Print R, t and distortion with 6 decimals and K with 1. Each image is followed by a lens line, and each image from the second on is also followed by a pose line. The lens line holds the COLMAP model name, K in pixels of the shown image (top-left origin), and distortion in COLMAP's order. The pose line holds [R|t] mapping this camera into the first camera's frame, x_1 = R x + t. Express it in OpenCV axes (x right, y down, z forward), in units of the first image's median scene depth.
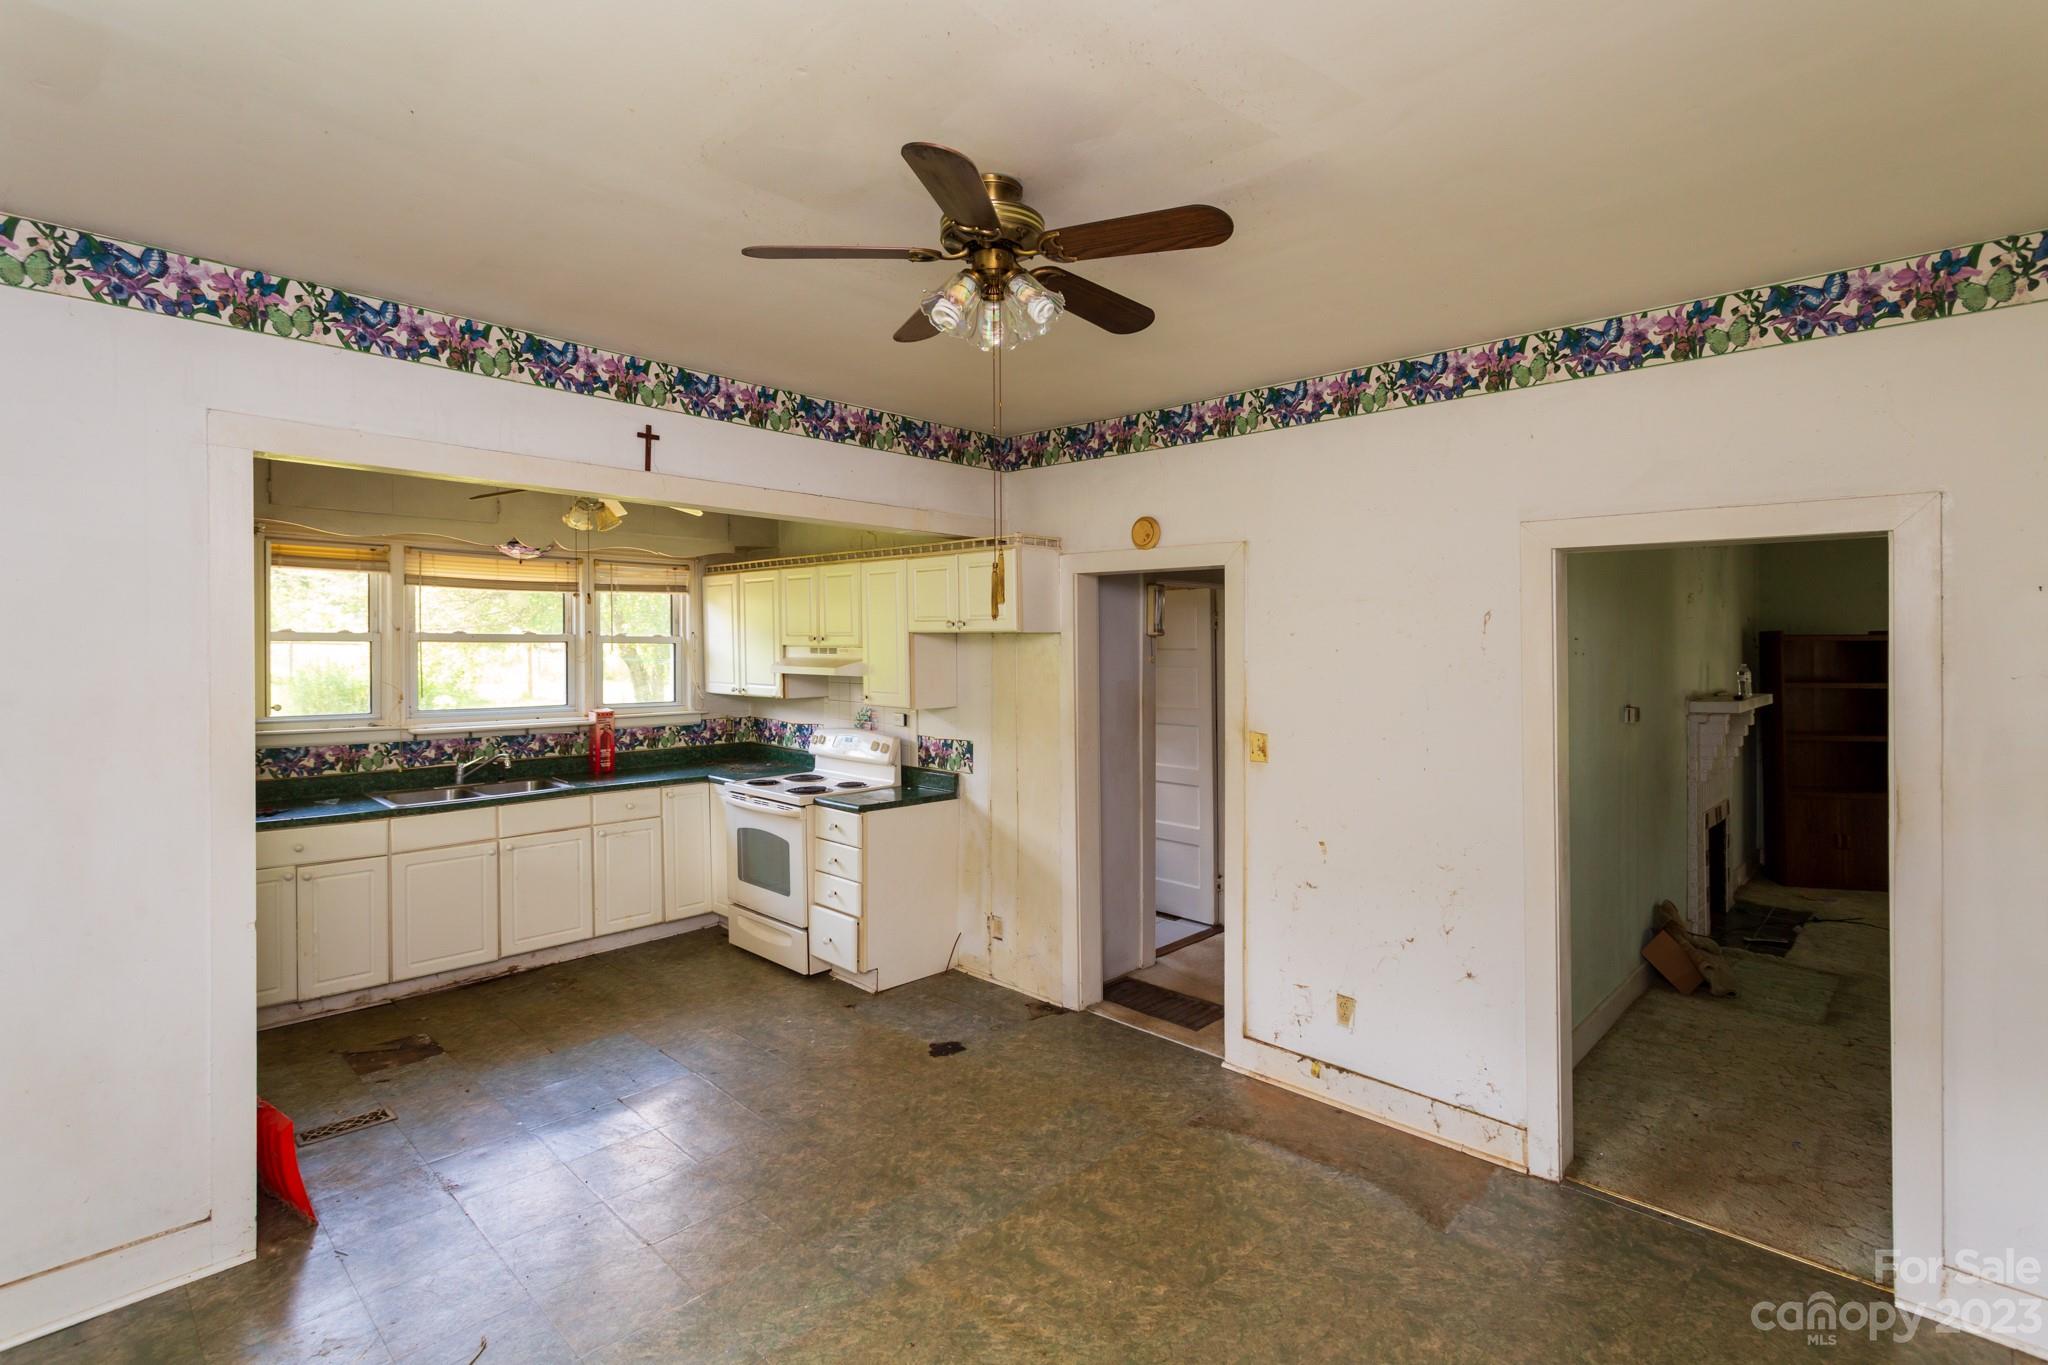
lens RADIAL K [[1009.4, 0, 1021.4], [0, 1009.4, 669.5], [0, 0, 1]] dist [0.002642, 0.001622]
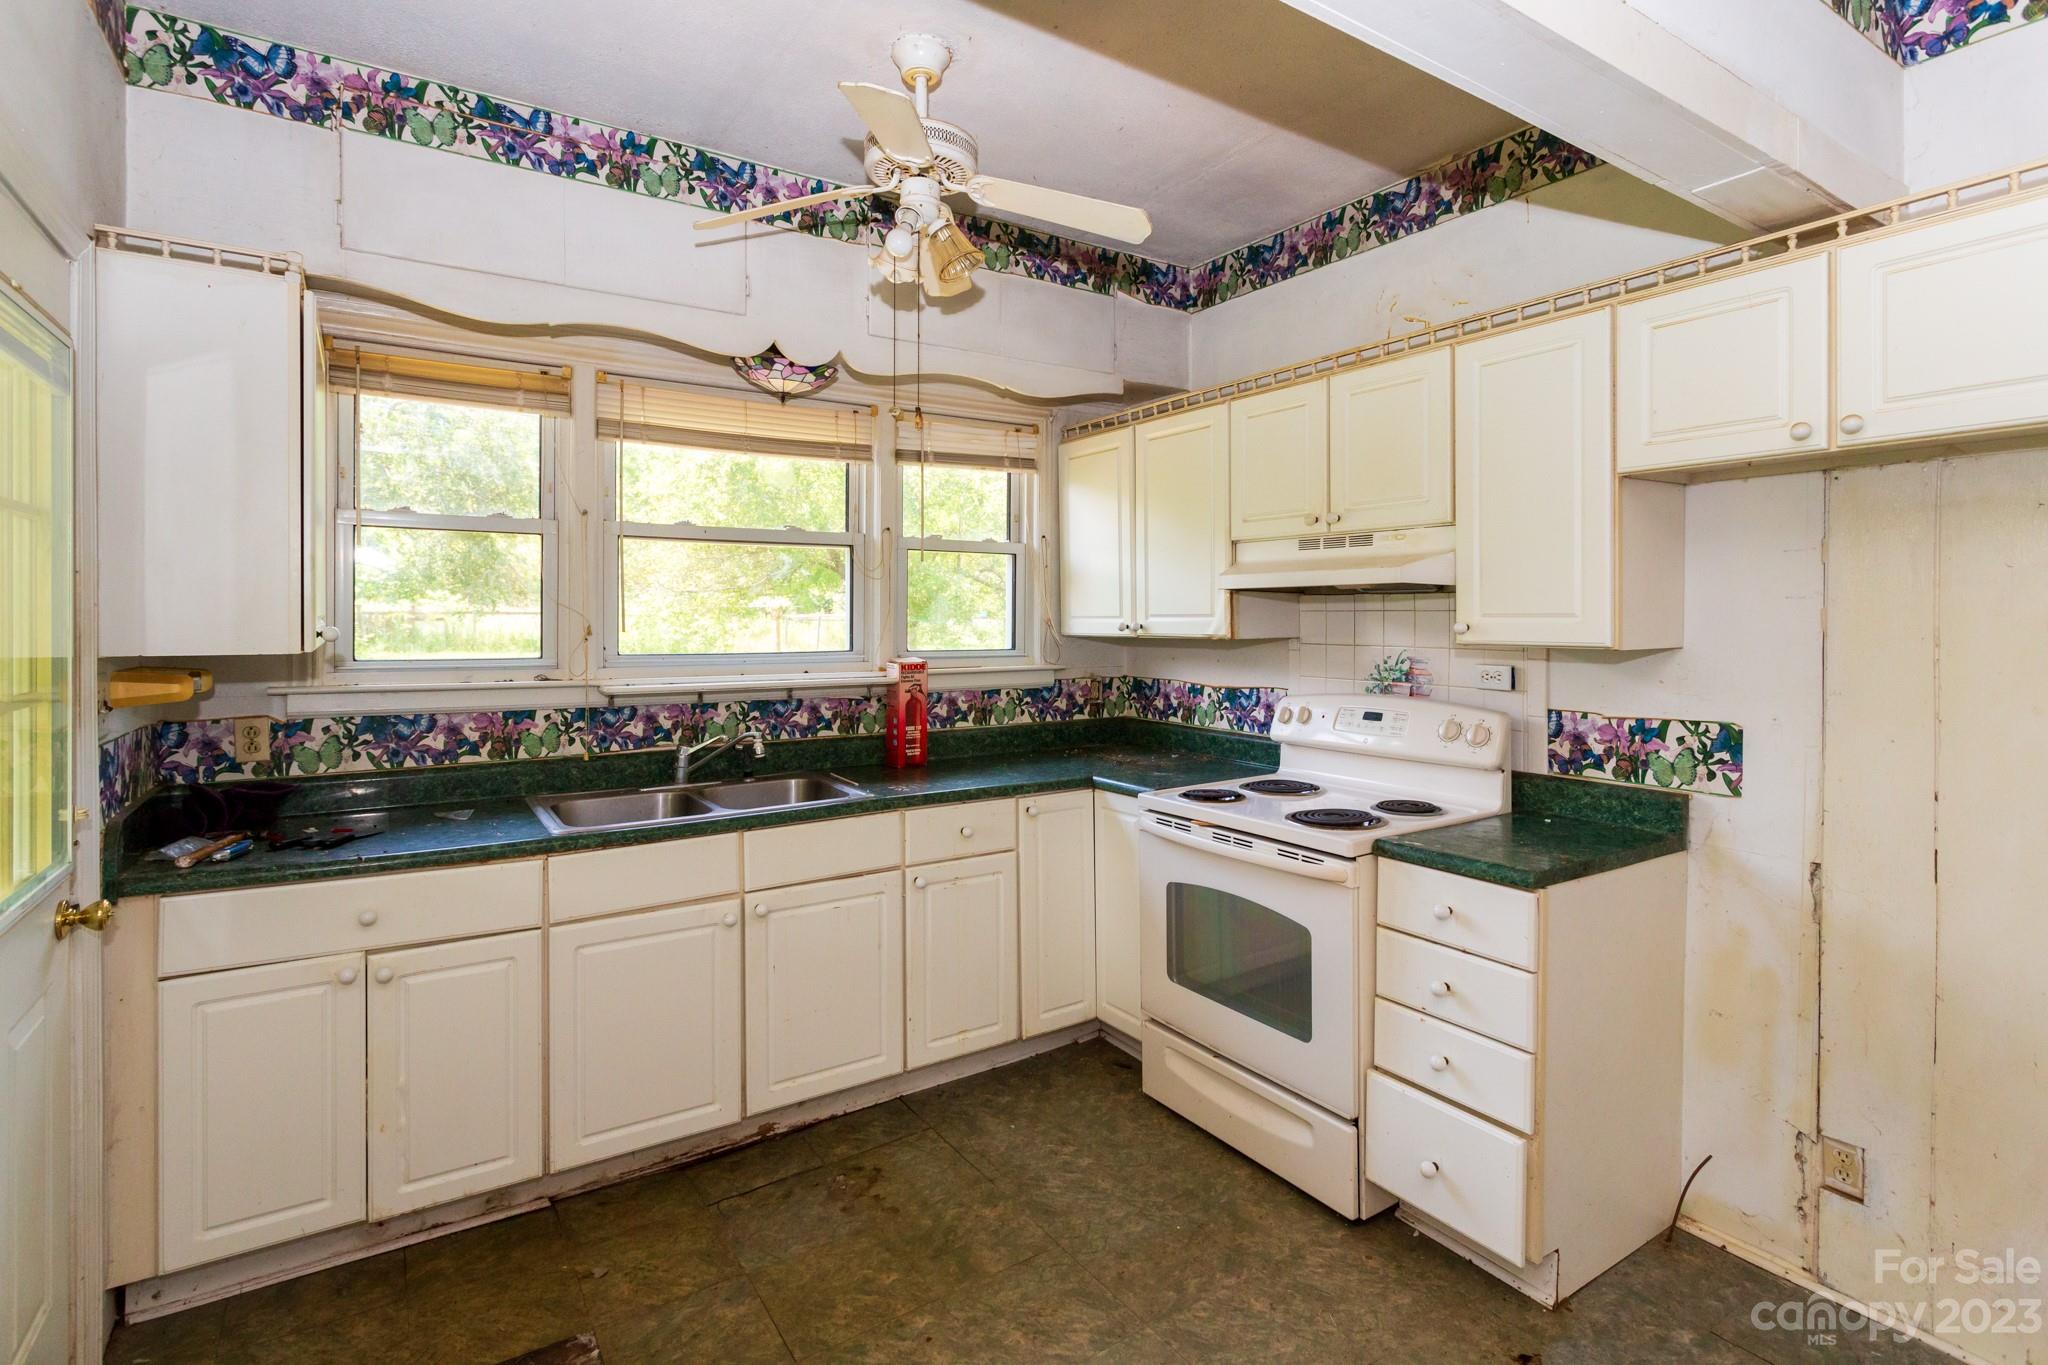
lens RADIAL K [[1009.4, 0, 1062.3], [0, 1009.4, 630.1], [0, 0, 1]] dist [0.002642, 0.001622]
pose [[0.985166, 0.001059, -0.171599, -0.247138], [-0.003886, 0.999862, -0.016144, 0.035410], [0.171558, 0.016571, 0.985035, 0.475523]]
